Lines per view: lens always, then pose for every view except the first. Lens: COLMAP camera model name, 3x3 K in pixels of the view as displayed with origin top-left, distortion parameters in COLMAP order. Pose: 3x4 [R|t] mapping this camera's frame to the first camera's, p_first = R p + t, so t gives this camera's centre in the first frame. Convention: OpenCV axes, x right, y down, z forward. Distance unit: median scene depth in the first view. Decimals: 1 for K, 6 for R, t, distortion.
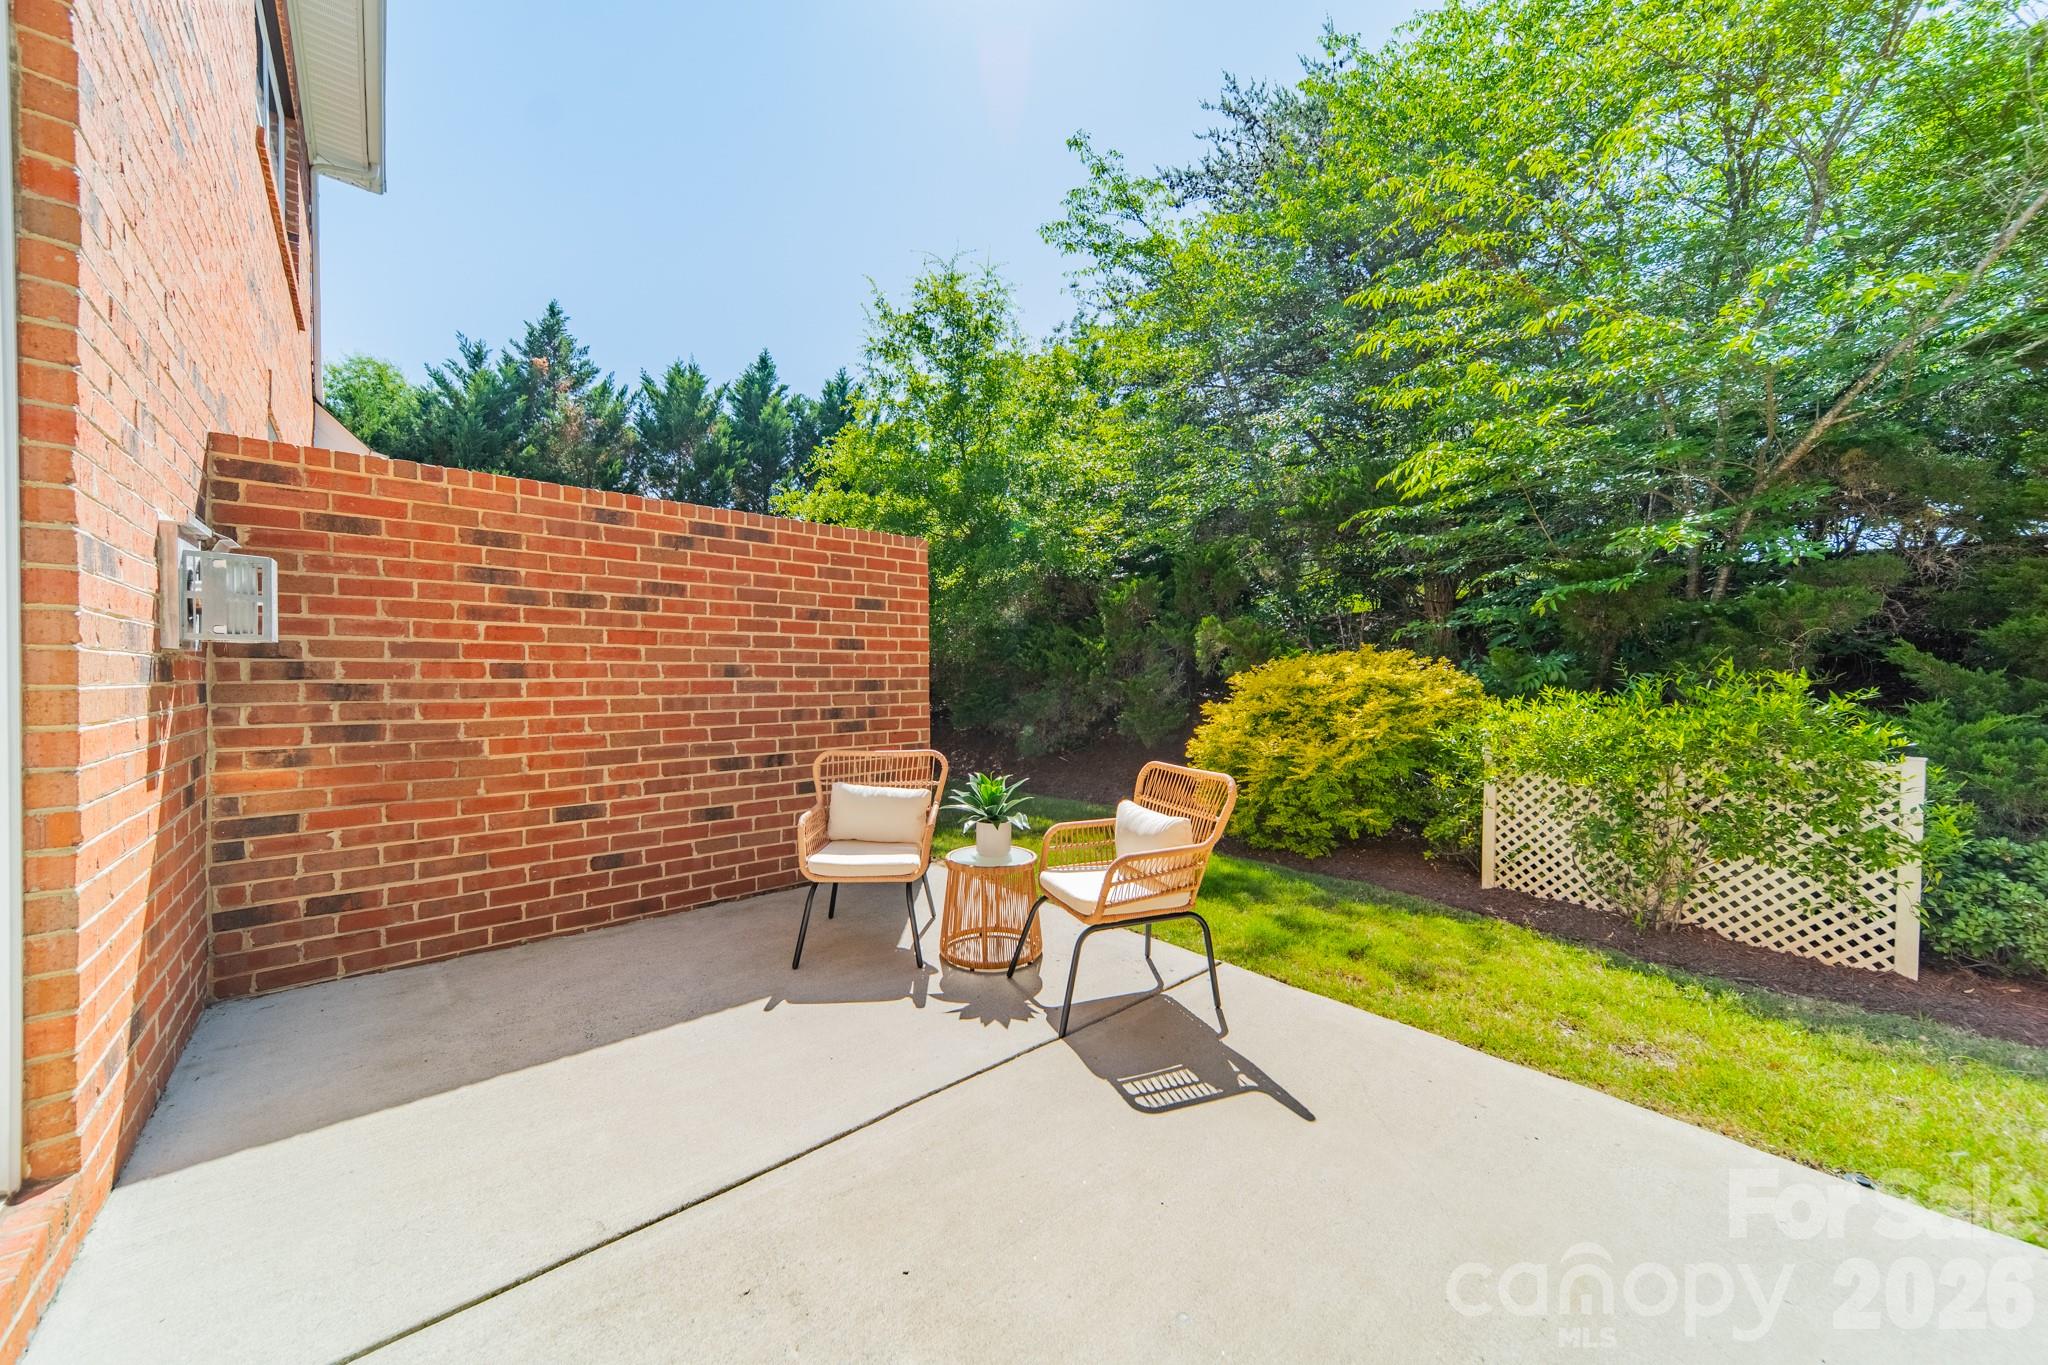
lens RADIAL K [[716.7, 0, 1030.3], [0, 716.7, 682.8], [0, 0, 1]] dist [0.010684, -0.000016]
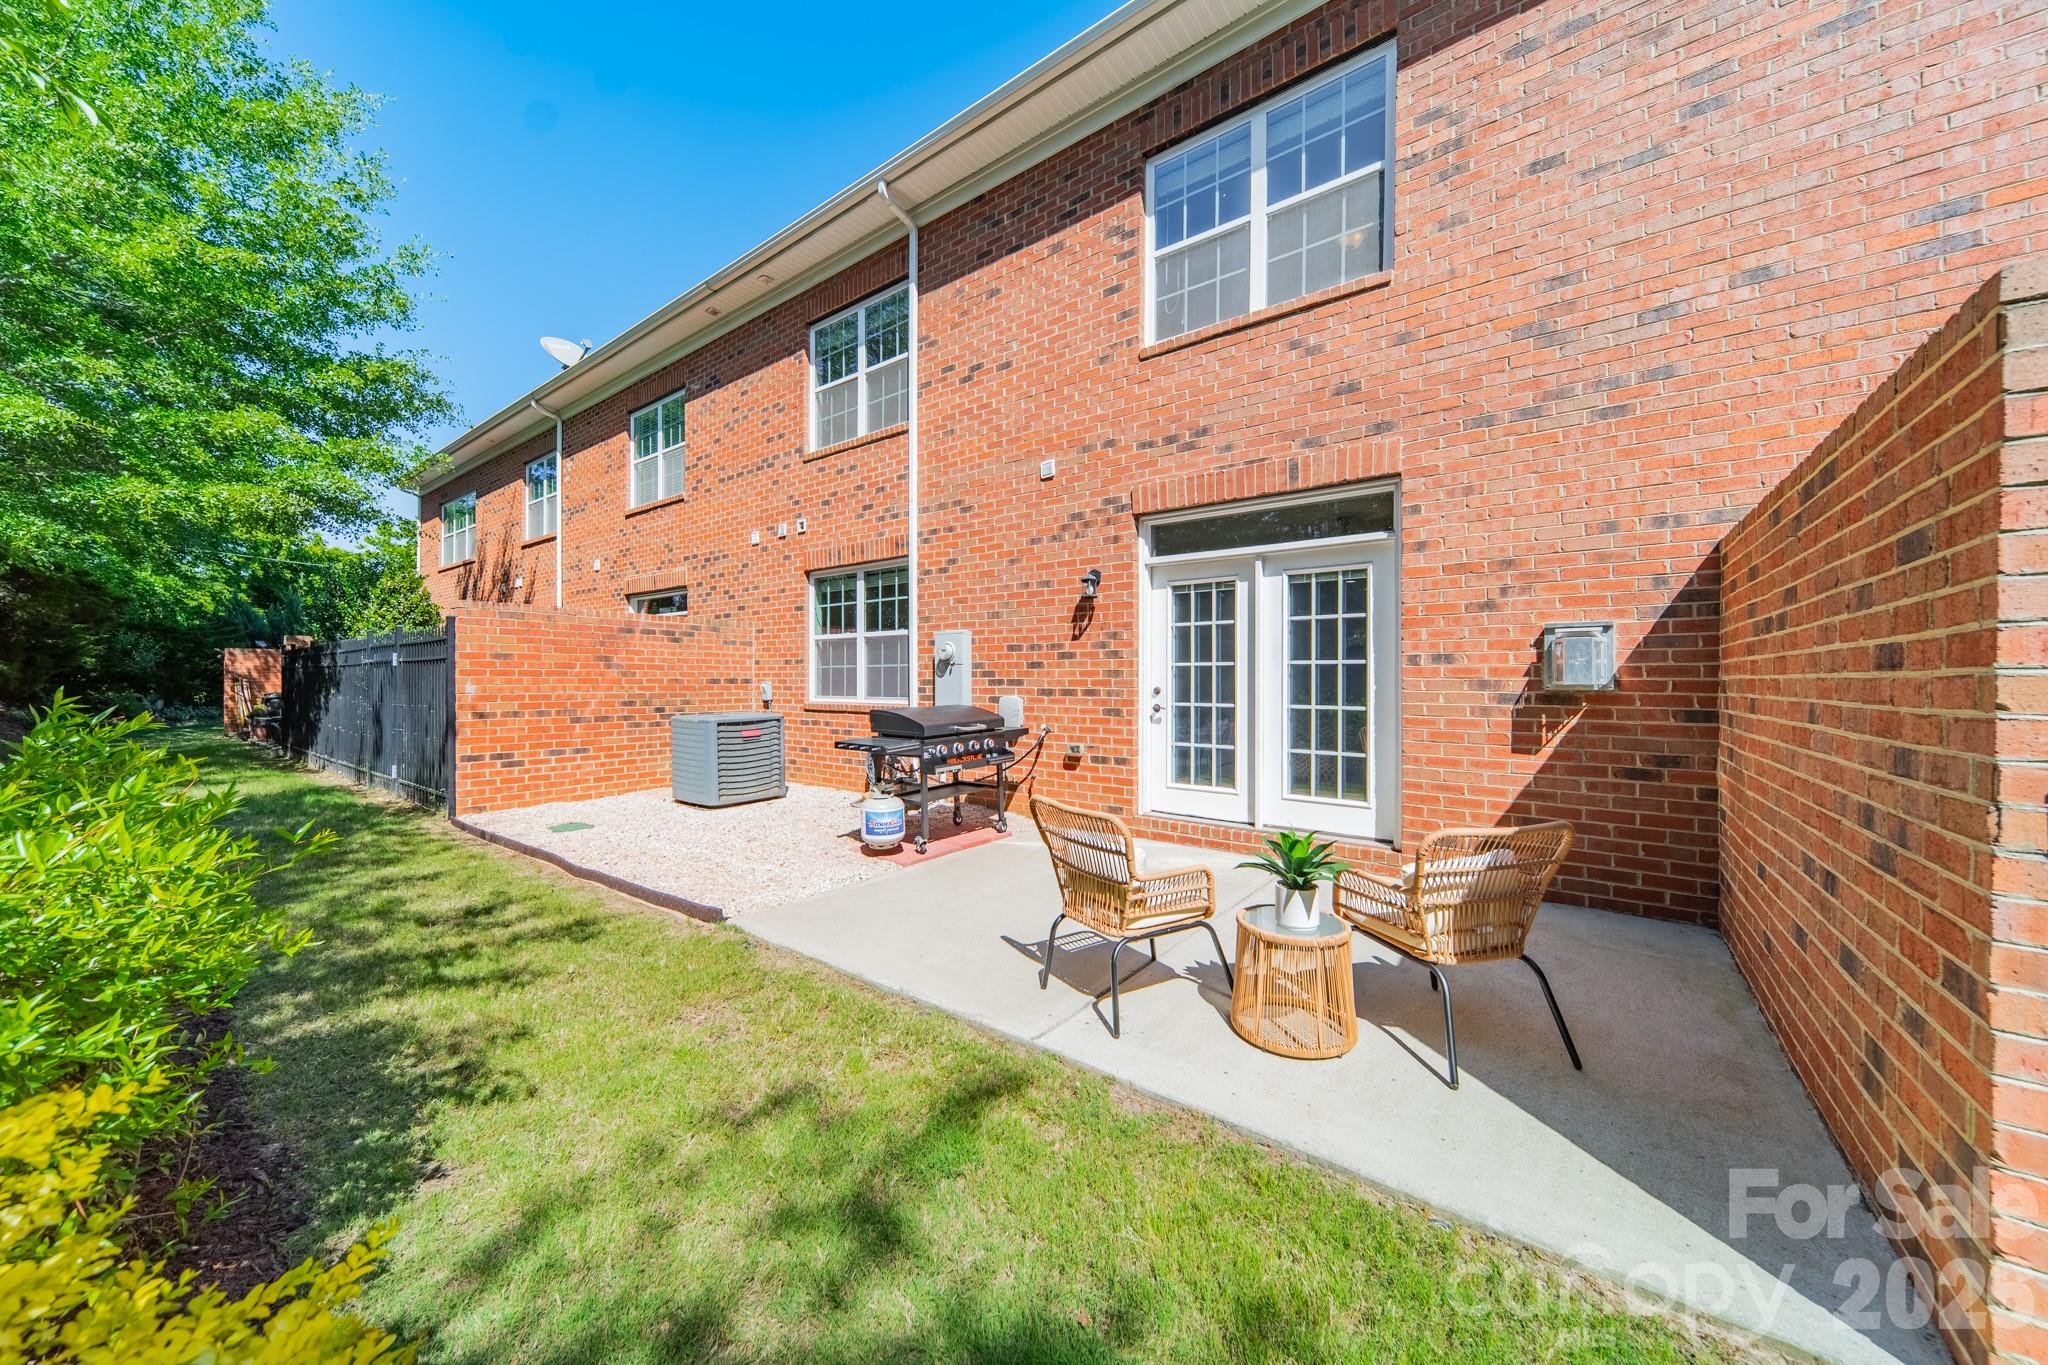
lens RADIAL K [[716.7, 0, 1026.8], [0, 716.7, 682.8], [0, 0, 1]] dist [0.010684, -0.000016]
pose [[-0.983552, -0.002775, -0.180602, 0.360002], [-0.005547, 0.999874, 0.014844, -0.049266], [0.180538, 0.015602, -0.983444, 1.534636]]
